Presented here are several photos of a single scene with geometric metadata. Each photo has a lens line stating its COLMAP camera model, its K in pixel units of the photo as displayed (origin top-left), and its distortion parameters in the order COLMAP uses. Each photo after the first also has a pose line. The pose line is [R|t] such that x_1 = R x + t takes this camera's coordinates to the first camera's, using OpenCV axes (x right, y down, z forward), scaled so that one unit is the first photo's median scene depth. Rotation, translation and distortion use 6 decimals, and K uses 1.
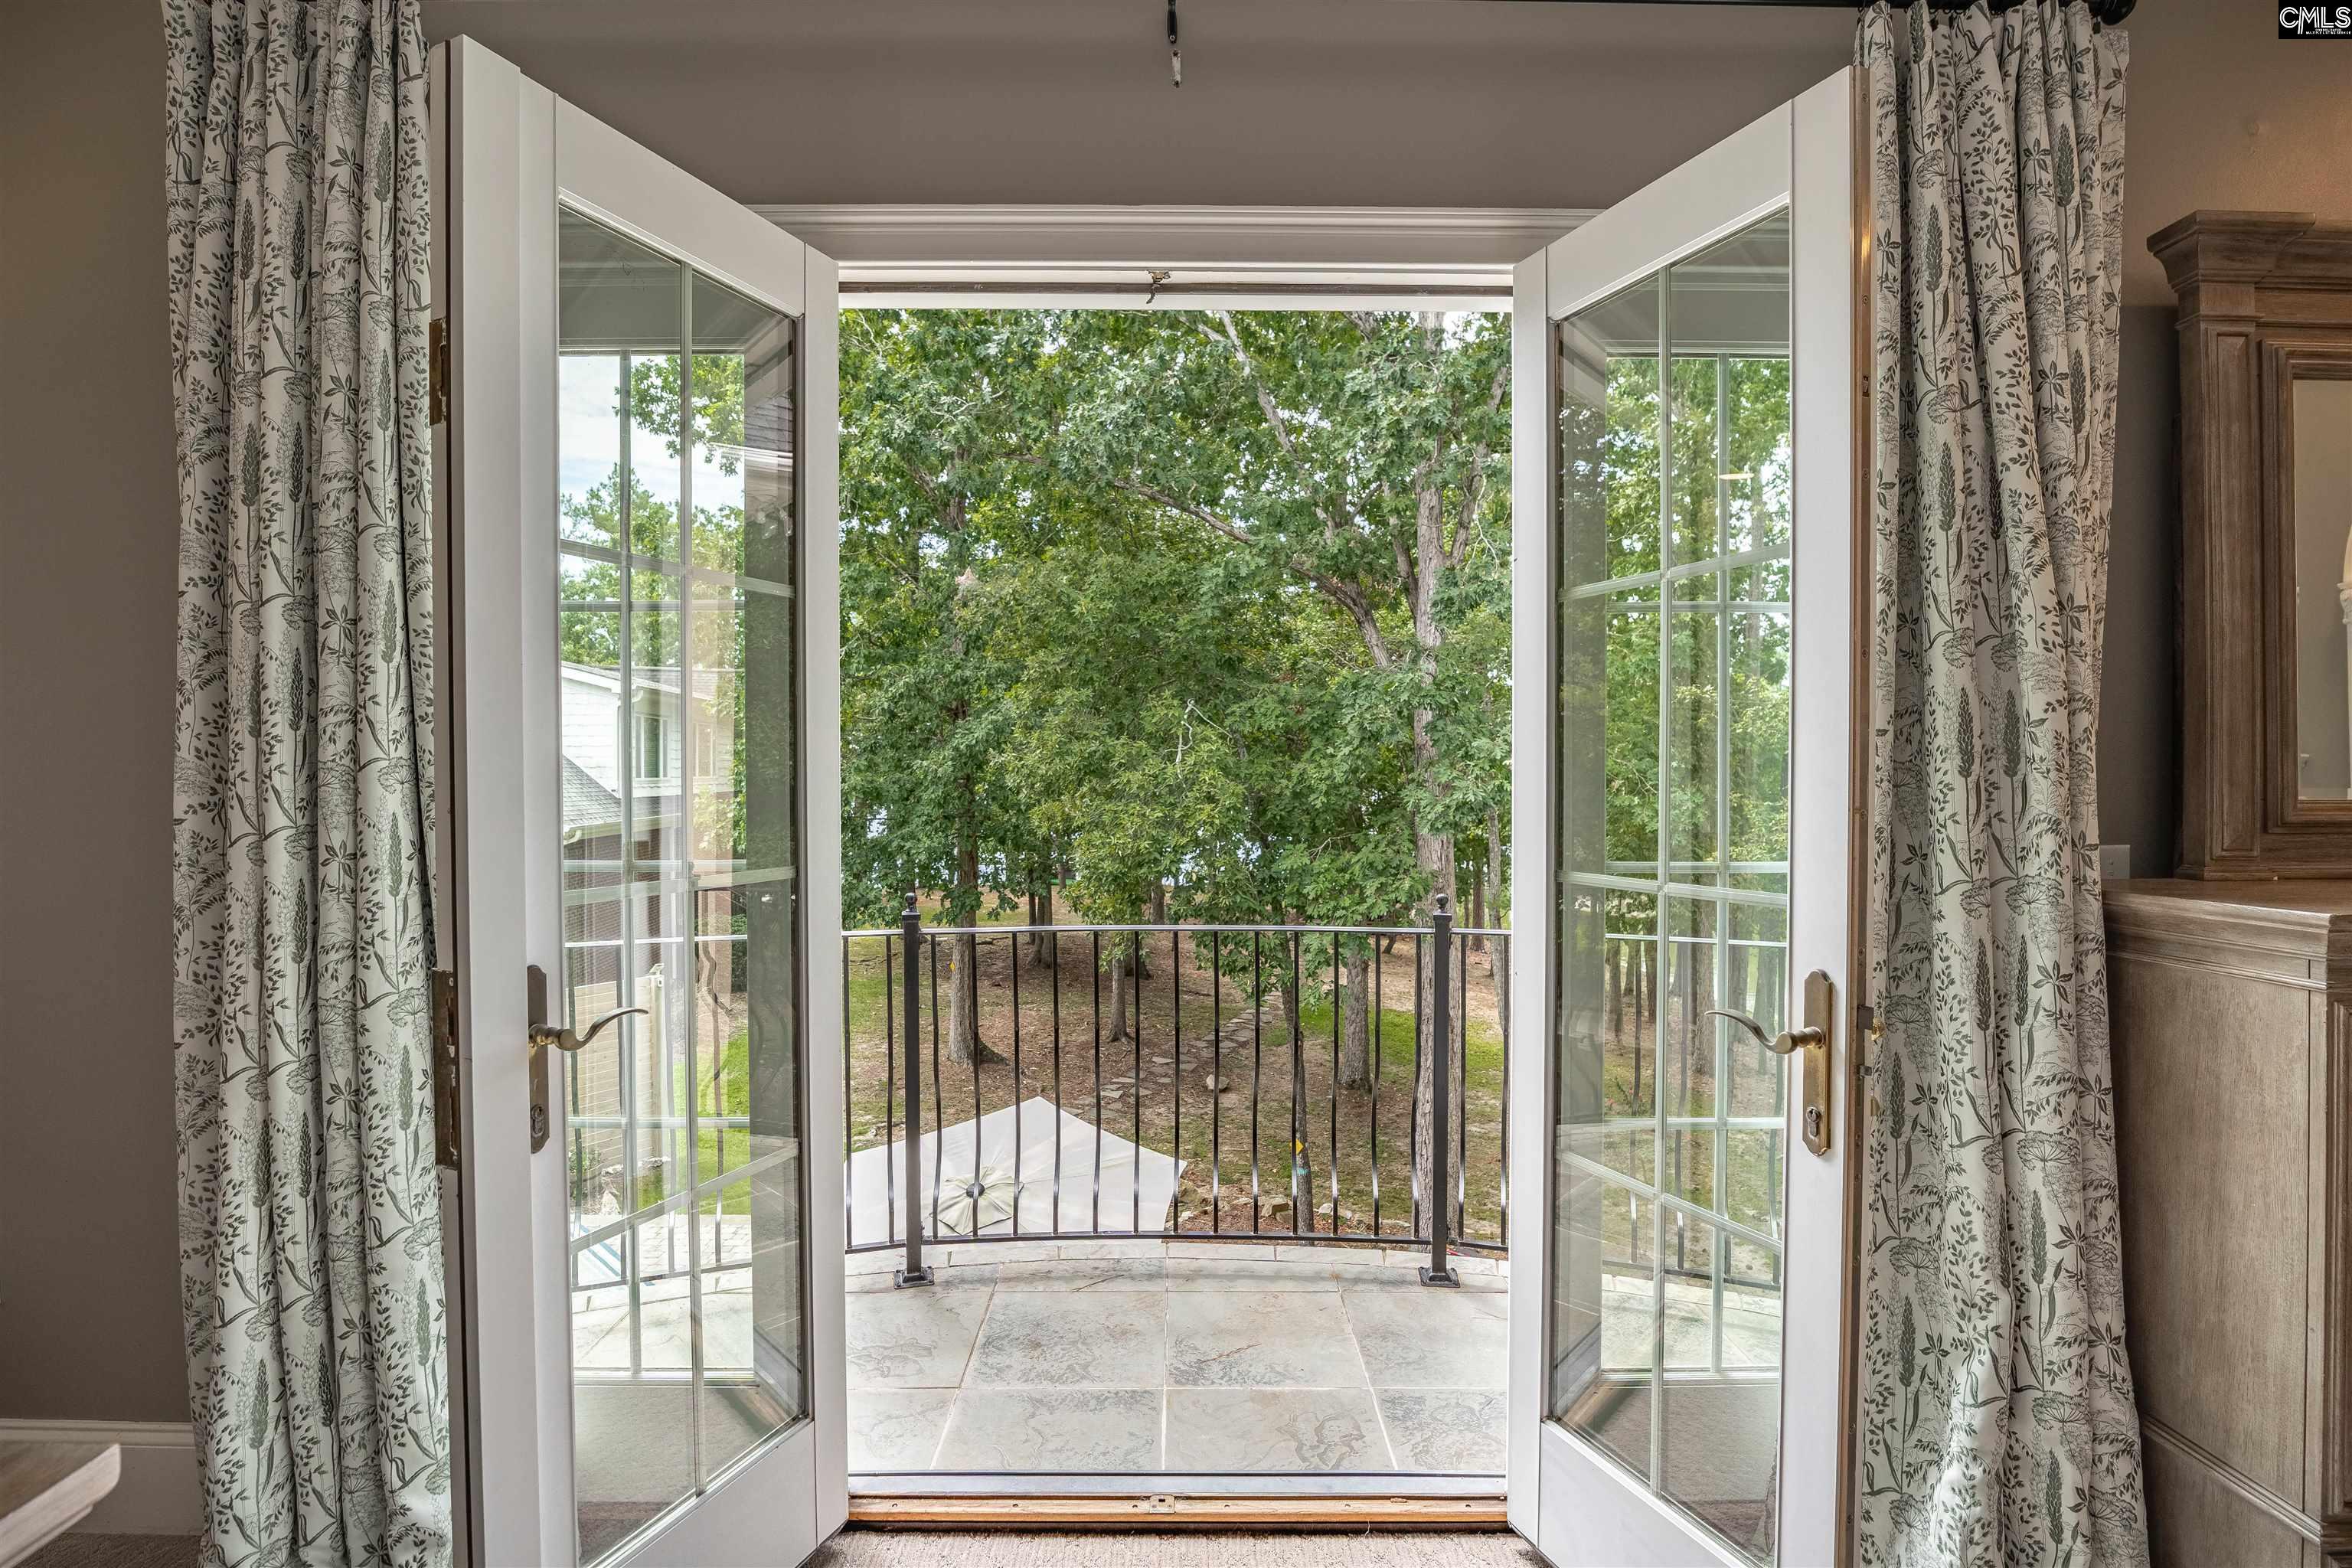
lens RADIAL K [[1099.1, 0, 1185.2], [0, 1099.1, 799.5], [0, 0, 1]] dist [-0.067823, 0.031800]
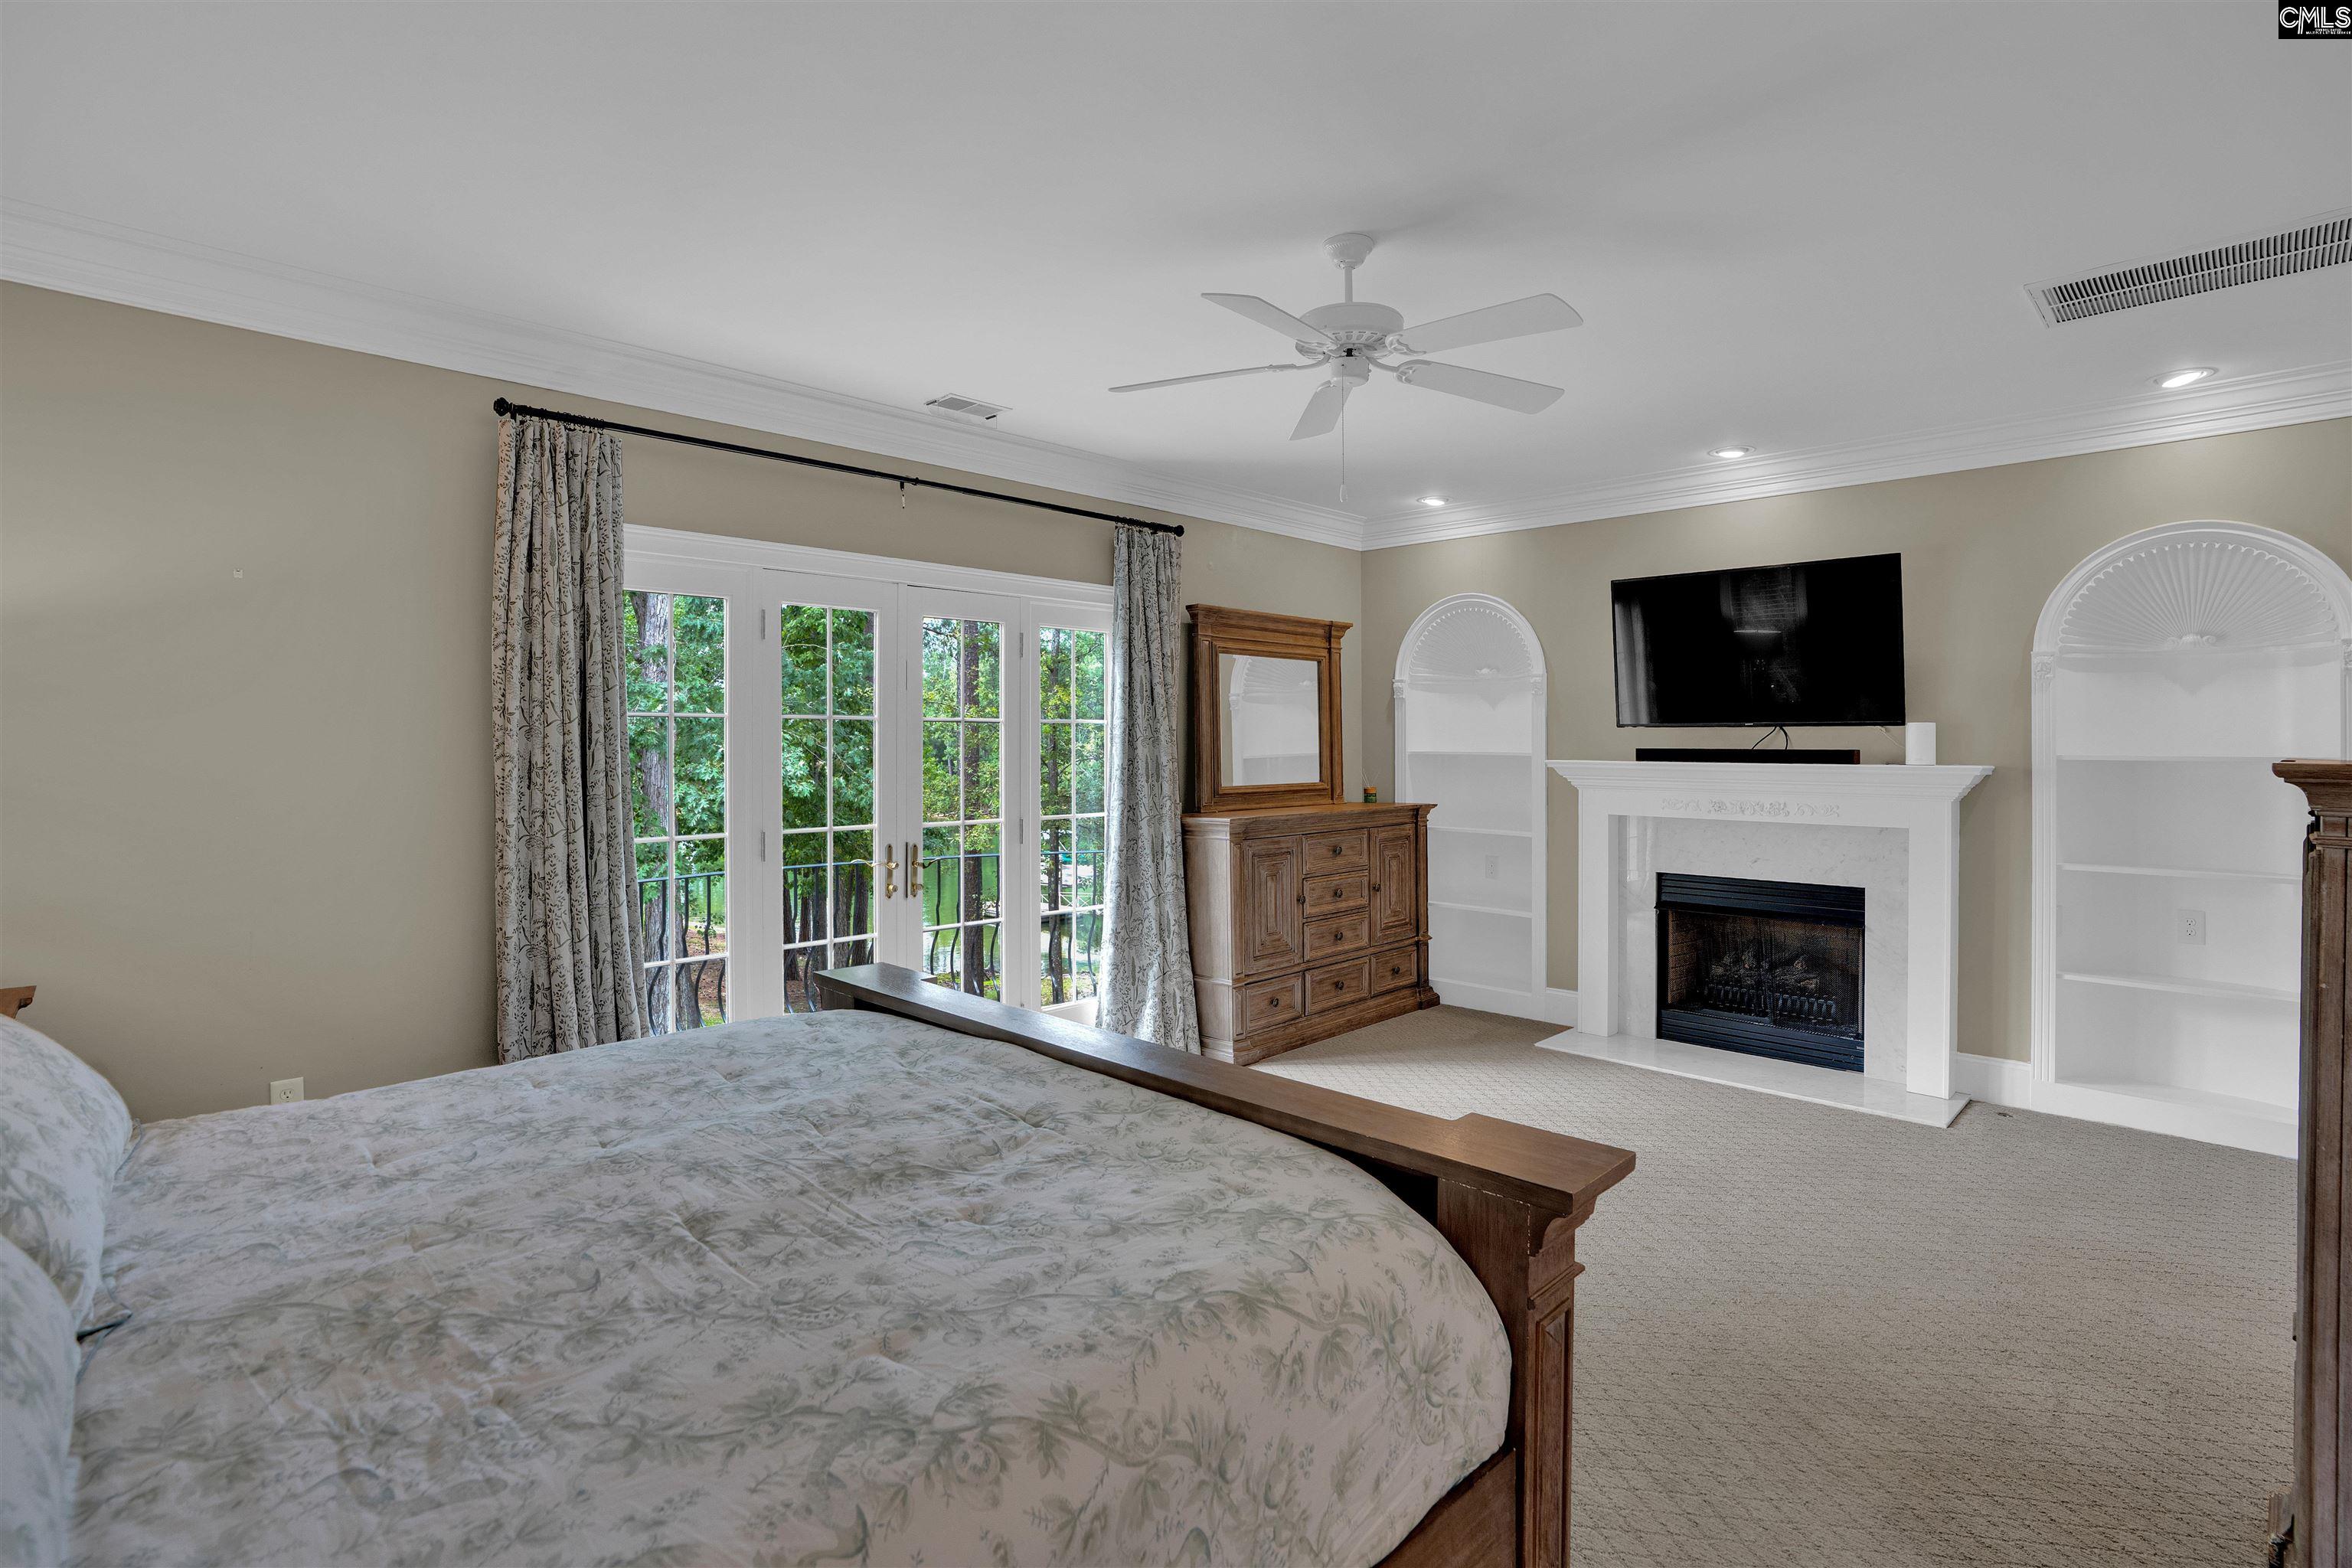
lens RADIAL K [[1099.1, 0, 1185.2], [0, 1099.1, 799.5], [0, 0, 1]] dist [-0.067823, 0.031800]
pose [[0.715244, -0.039006, 0.697786, -1.451210], [0.015399, 0.999078, 0.040063, -0.100930], [-0.698705, -0.017910, 0.715186, -1.393345]]
